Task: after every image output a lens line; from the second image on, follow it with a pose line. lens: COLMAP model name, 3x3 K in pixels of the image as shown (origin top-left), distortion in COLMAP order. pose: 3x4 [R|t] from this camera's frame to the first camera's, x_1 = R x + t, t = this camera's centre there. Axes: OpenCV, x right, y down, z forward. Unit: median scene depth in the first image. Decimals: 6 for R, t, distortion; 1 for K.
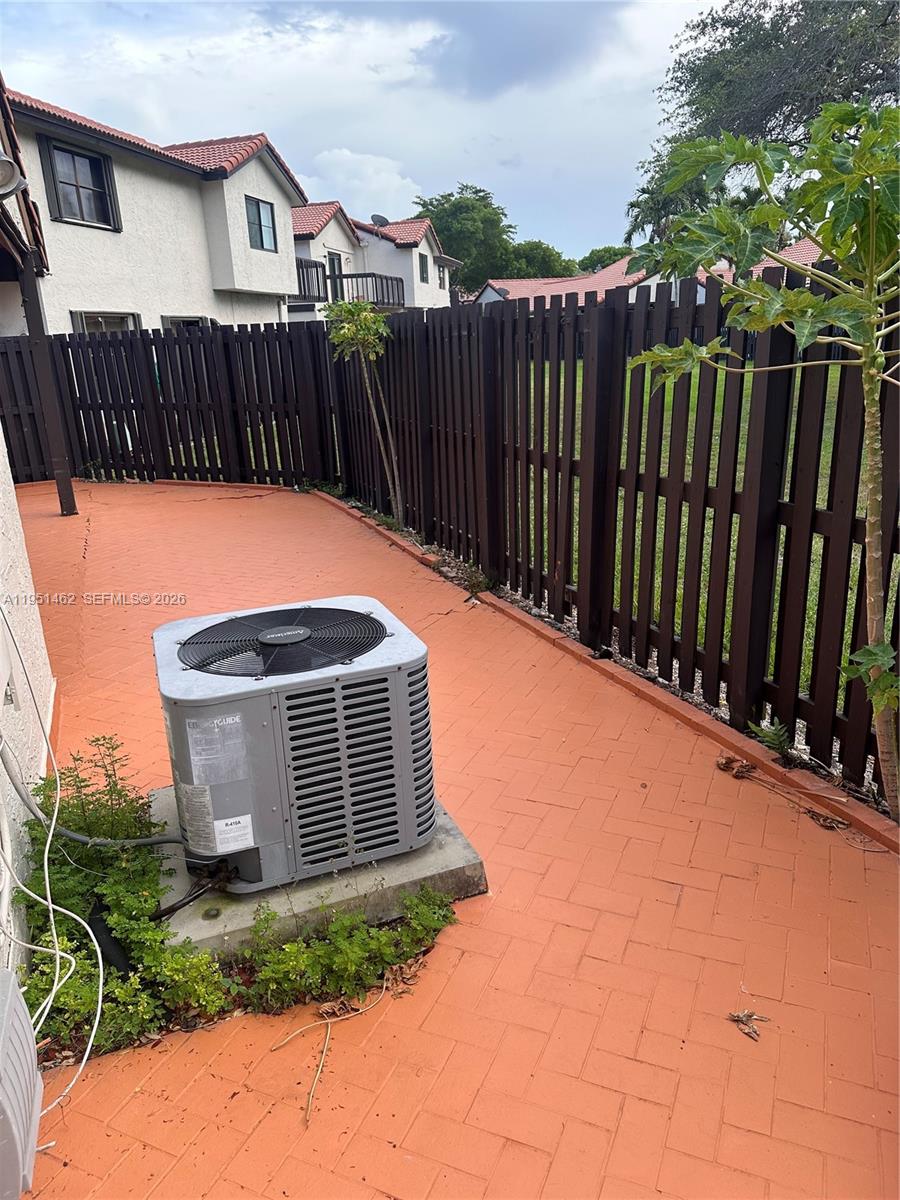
lens RADIAL K [[846.1, 0, 450.0], [0, 846.1, 600.0], [0, 0, 1]] dist [0.002179, -0.000570]
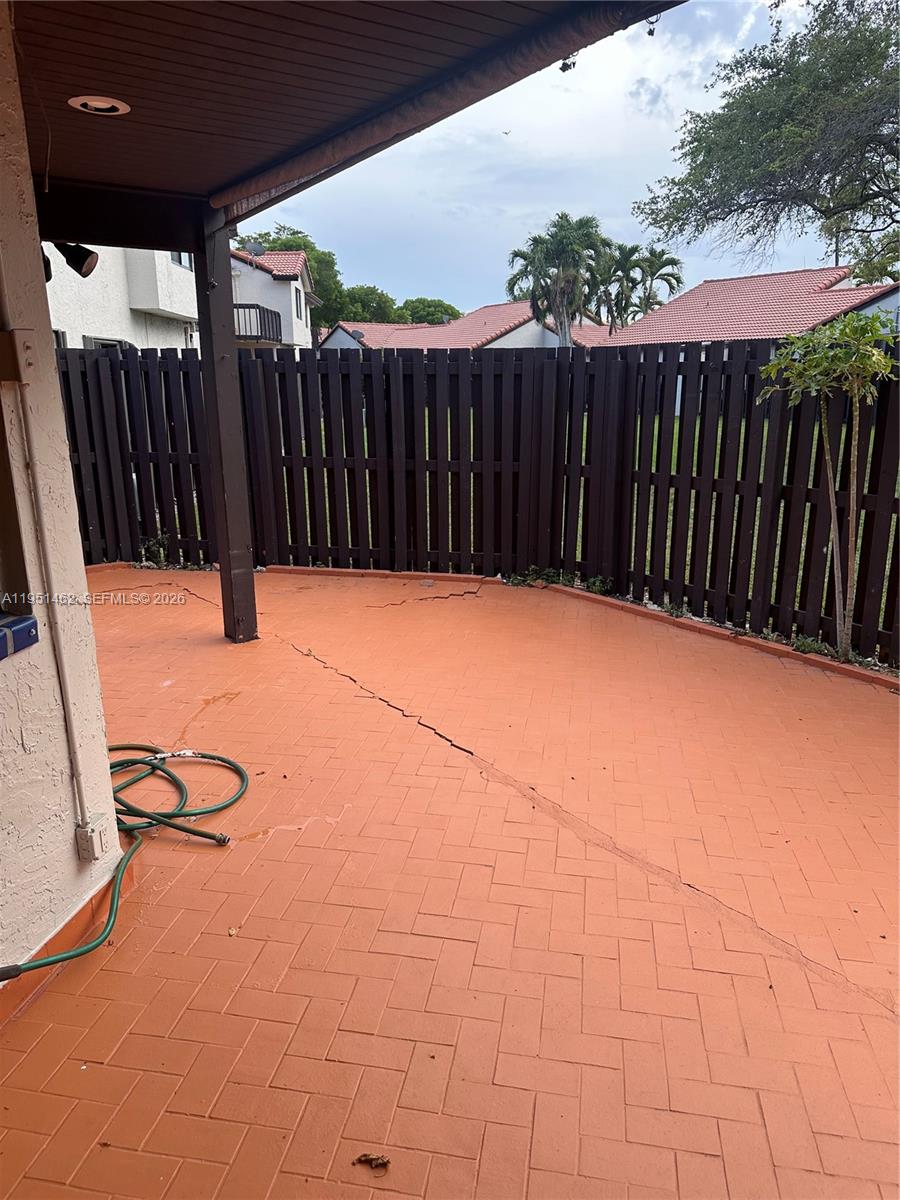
lens RADIAL K [[846.1, 0, 450.0], [0, 846.1, 600.0], [0, 0, 1]] dist [0.002179, -0.000570]
pose [[0.971553, -0.016513, 0.236245, -0.156713], [0.028262, 0.998522, -0.046433, -0.032704], [-0.235129, 0.051789, 0.970583, 0.126834]]
